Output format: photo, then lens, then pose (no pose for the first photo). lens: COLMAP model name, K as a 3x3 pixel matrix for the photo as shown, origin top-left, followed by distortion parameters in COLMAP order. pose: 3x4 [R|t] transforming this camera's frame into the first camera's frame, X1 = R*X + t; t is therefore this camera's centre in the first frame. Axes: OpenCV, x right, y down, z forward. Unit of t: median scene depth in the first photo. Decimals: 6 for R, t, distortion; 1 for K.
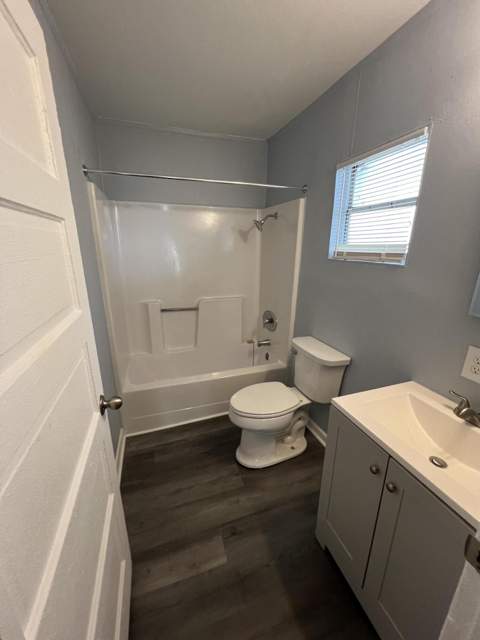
lens RADIAL K [[255.4, 0, 241.0], [0, 255.4, 323.0], [0, 0, 1]] dist [-0.002877, 0.000436]
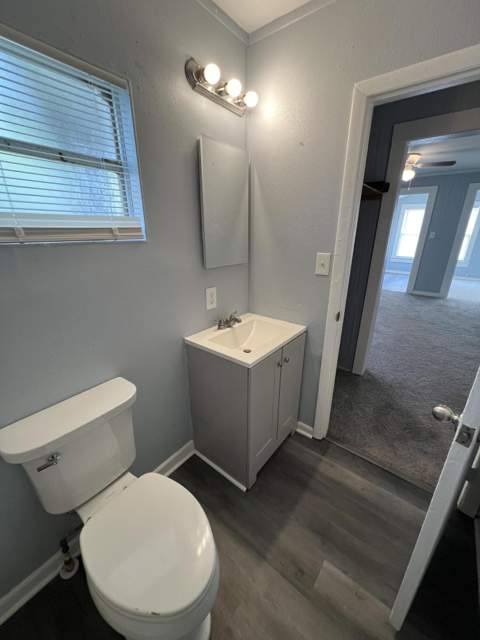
lens RADIAL K [[255.4, 0, 239.4], [0, 255.4, 315.9], [0, 0, 1]] dist [-0.002877, 0.000436]
pose [[-0.545986, -0.285361, 0.787698, -0.350241], [0.225185, 0.855621, 0.466052, -0.339973], [-0.806964, 0.431836, -0.402898, 1.189008]]
